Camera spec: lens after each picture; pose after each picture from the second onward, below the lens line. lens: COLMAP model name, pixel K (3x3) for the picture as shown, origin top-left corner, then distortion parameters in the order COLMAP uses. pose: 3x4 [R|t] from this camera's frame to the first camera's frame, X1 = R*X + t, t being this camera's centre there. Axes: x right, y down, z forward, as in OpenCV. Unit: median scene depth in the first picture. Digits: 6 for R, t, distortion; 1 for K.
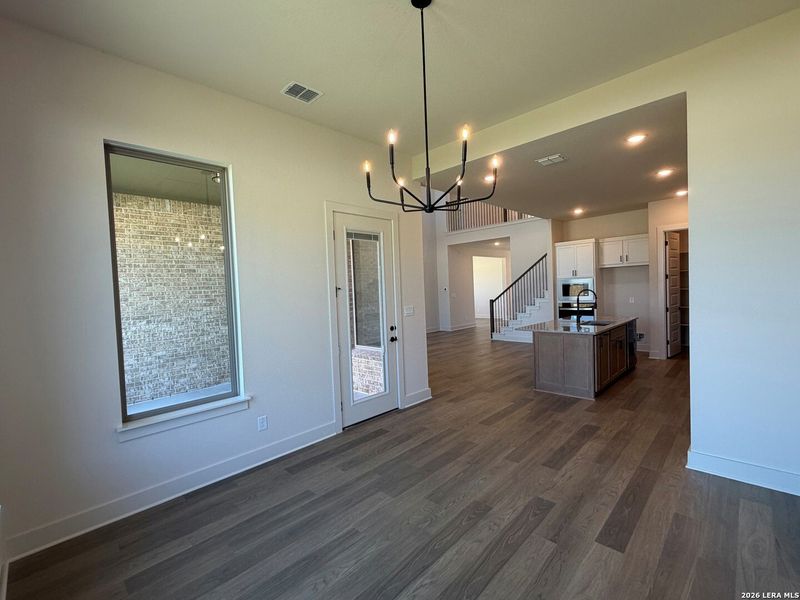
lens RADIAL K [[365.2, 0, 400.0], [0, 365.2, 300.0], [0, 0, 1]] dist [-0.000277, -0.000086]
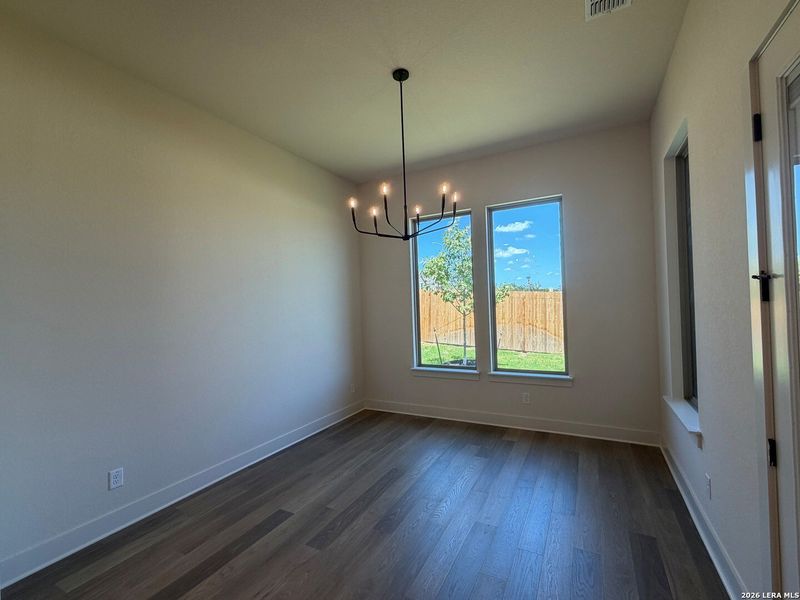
lens RADIAL K [[322.2, 0, 400.0], [0, 322.2, 300.0], [0, 0, 1]] dist [0.000004, -0.000131]
pose [[-0.954631, 0.072565, -0.288816, 0.414863], [0.066077, 0.997296, 0.032166, -0.069974], [0.290369, 0.011622, -0.956844, 1.953914]]
